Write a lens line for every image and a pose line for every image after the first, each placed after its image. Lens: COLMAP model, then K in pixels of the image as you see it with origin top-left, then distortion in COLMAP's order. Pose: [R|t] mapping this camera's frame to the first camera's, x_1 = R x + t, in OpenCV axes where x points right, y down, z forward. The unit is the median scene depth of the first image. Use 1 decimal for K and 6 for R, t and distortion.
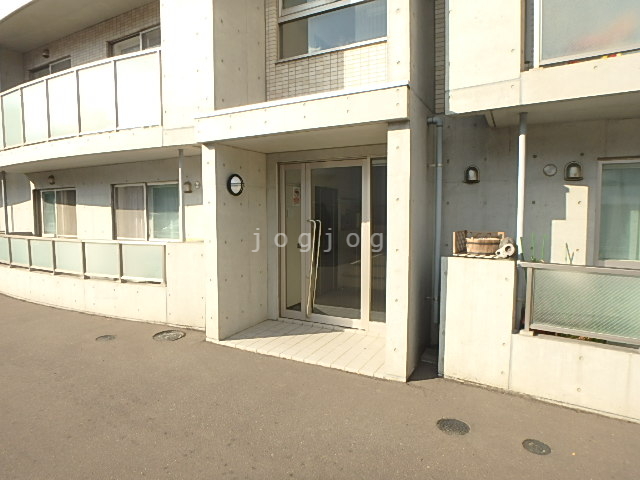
lens RADIAL K [[390.5, 0, 319.5], [0, 390.5, 238.3], [0, 0, 1]] dist [-0.035257, 0.002630]
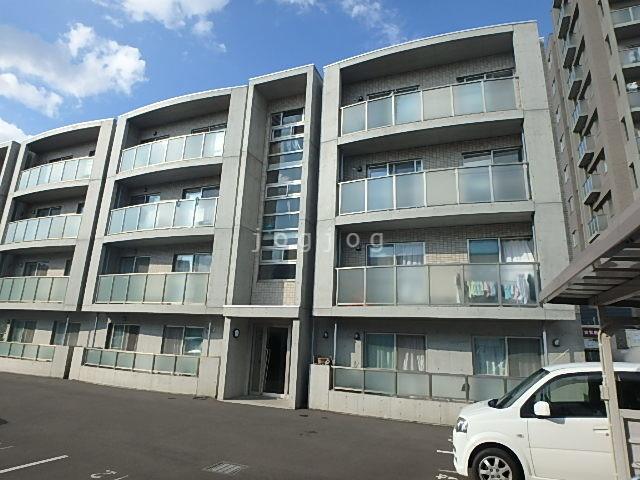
lens RADIAL K [[390.5, 0, 322.1], [0, 390.5, 233.6], [0, 0, 1]] dist [-0.035257, 0.002630]
pose [[0.993469, 0.067837, 0.091747, 0.059064], [-0.033980, 0.943489, -0.329658, 0.066651], [-0.108926, 0.324387, 0.939632, -1.699875]]
